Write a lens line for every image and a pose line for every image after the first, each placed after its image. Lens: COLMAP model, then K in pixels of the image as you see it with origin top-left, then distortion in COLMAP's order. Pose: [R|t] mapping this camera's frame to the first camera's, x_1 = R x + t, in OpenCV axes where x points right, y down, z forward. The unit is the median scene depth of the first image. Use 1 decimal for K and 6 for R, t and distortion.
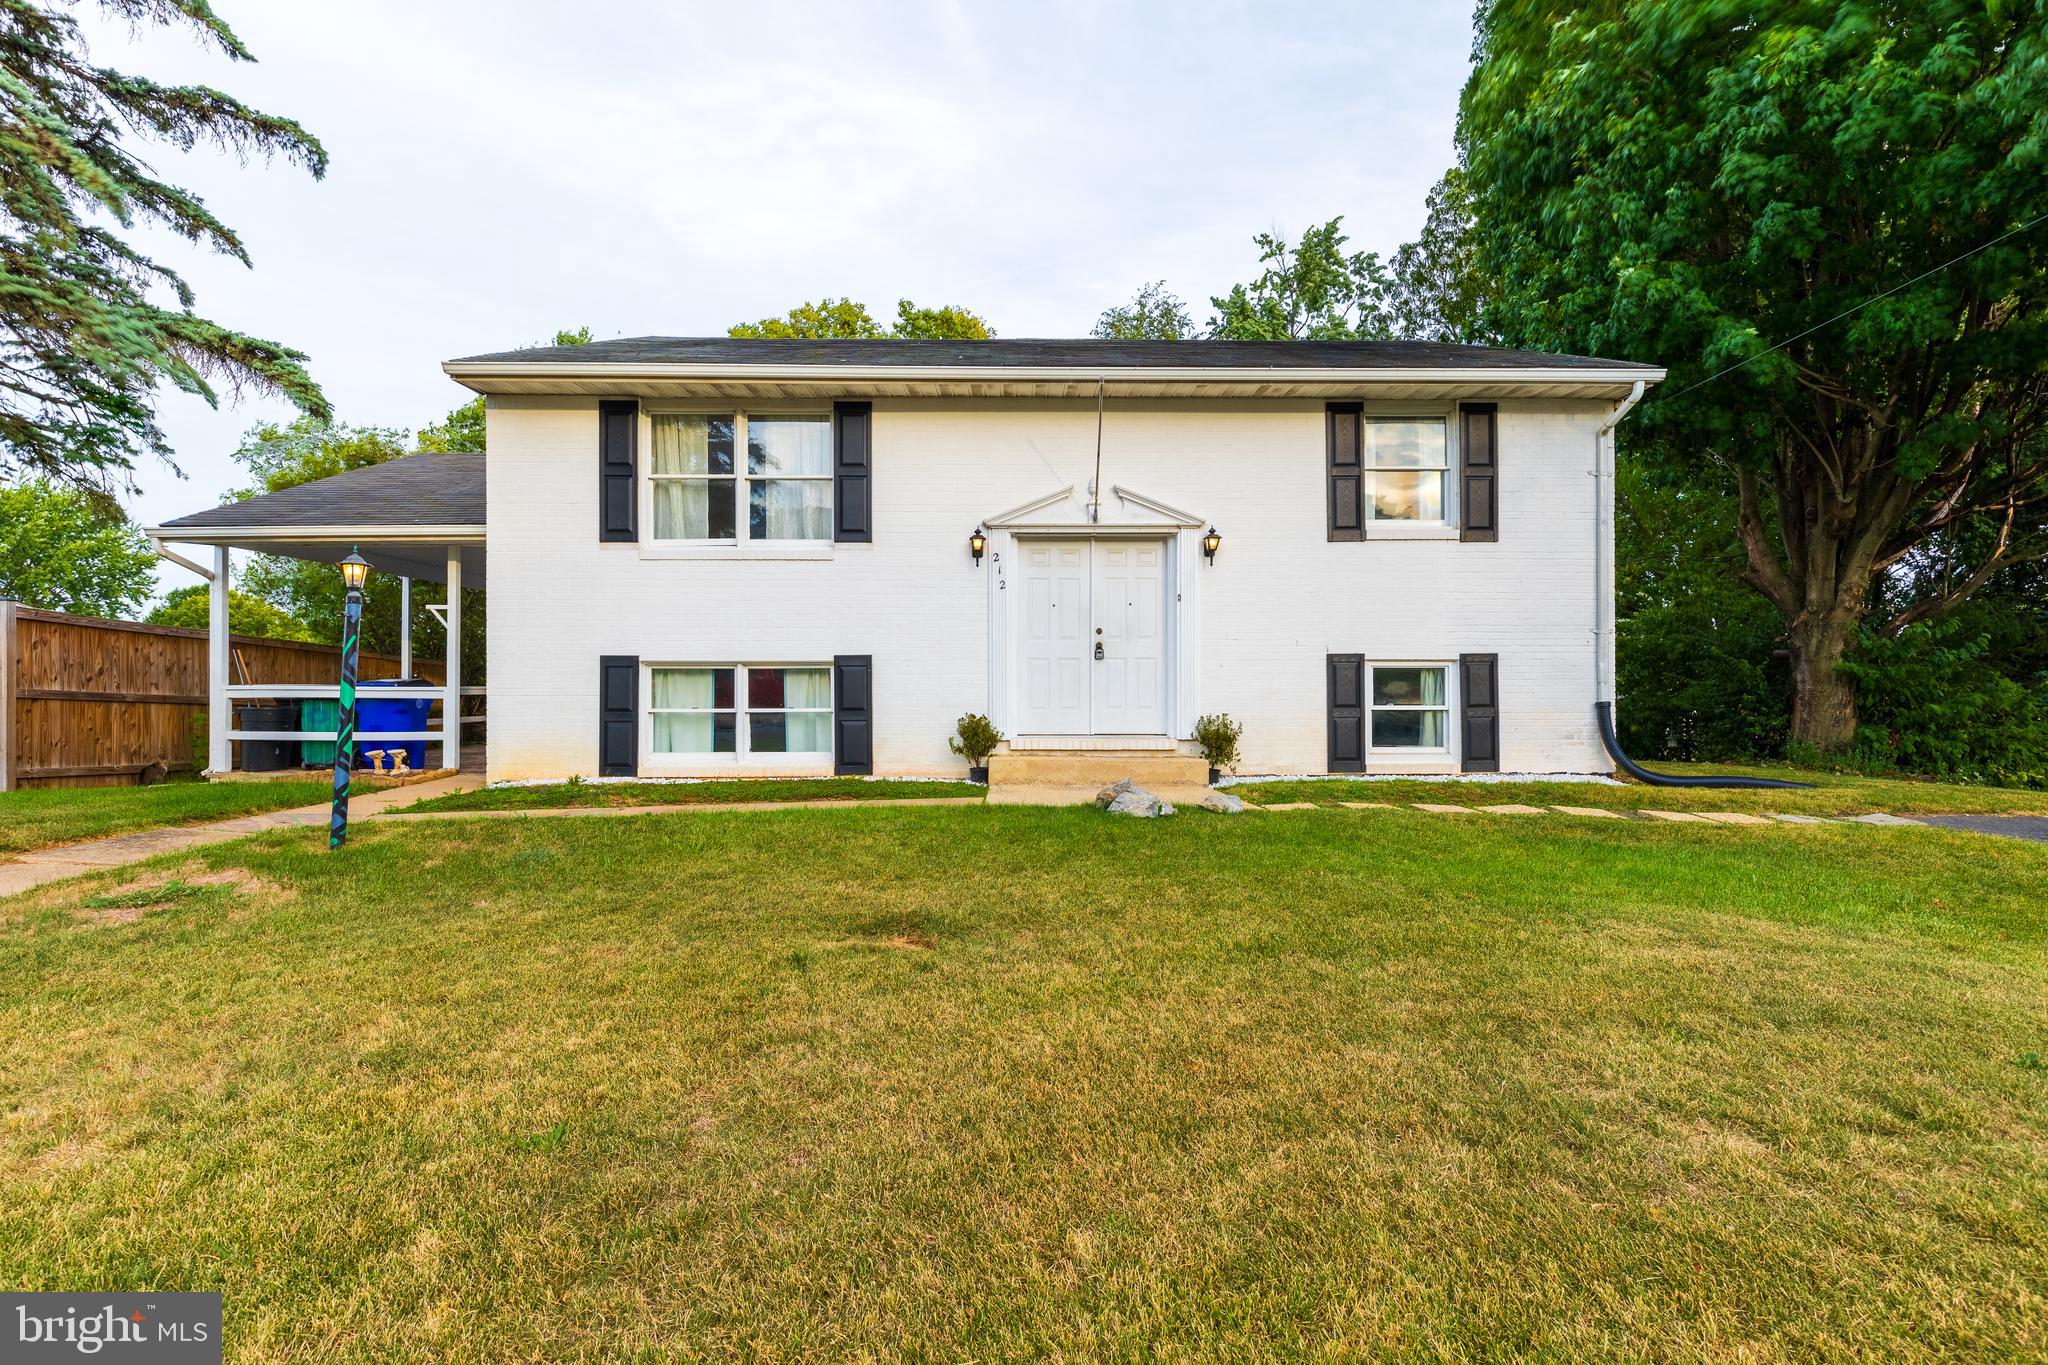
lens RADIAL K [[937.0, 0, 1027.8], [0, 937.0, 679.7], [0, 0, 1]] dist [0.015461, -0.007521]
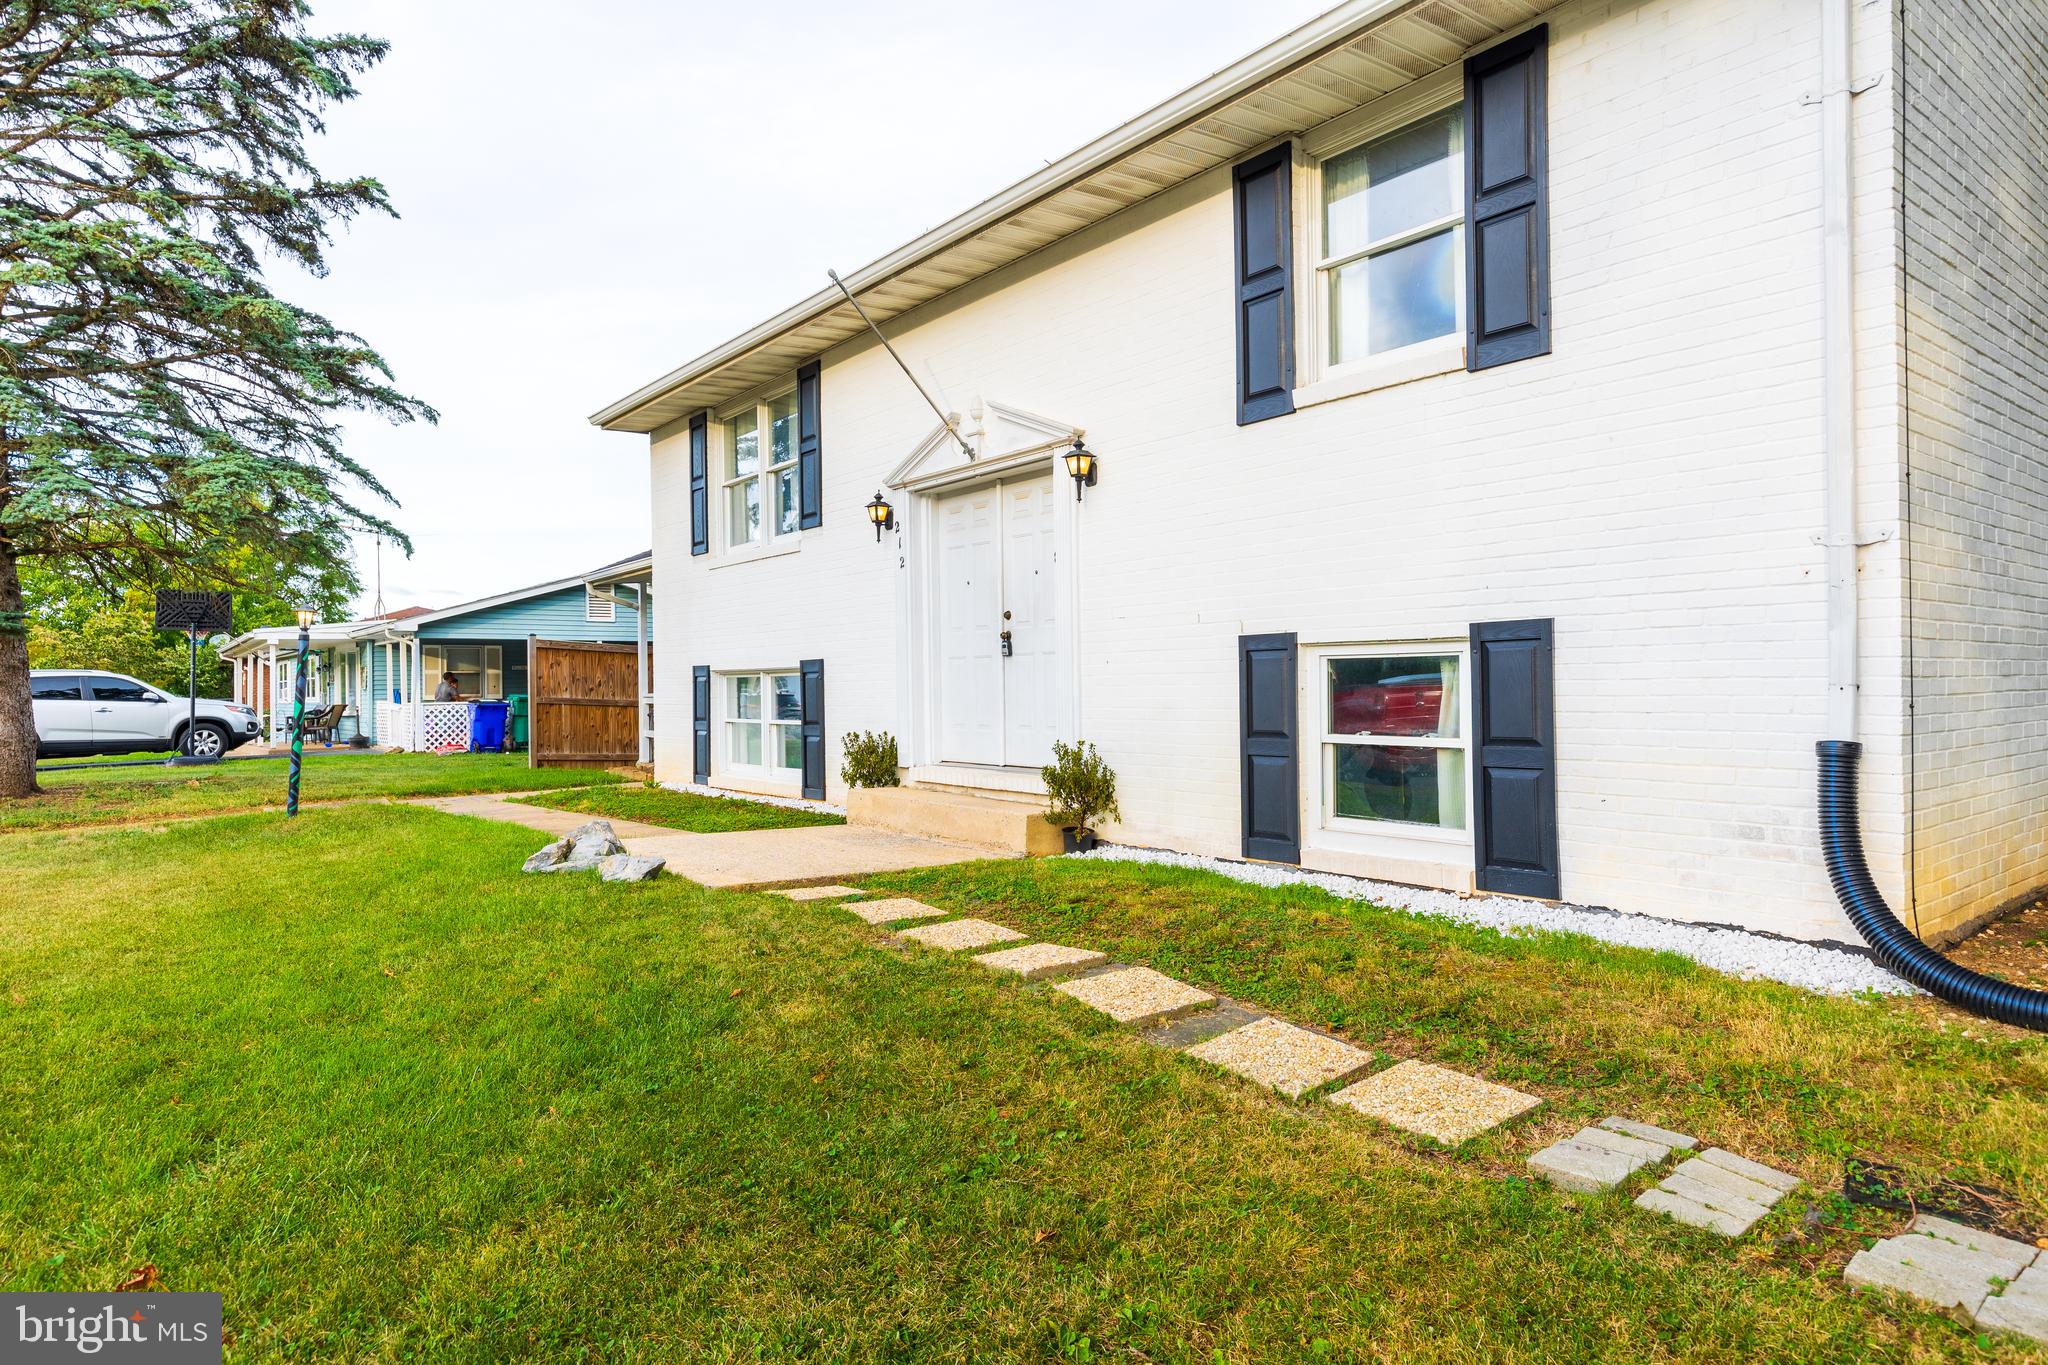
lens RADIAL K [[1173.5, 0, 1024.0], [0, 1173.5, 682.5], [0, 0, 1]] dist [-0.001778, -0.000251]
pose [[0.615205, -0.008737, -0.788319, 0.770047], [0.029909, 0.999477, 0.012263, -0.012956], [0.787800, -0.031123, 0.615144, 0.486244]]
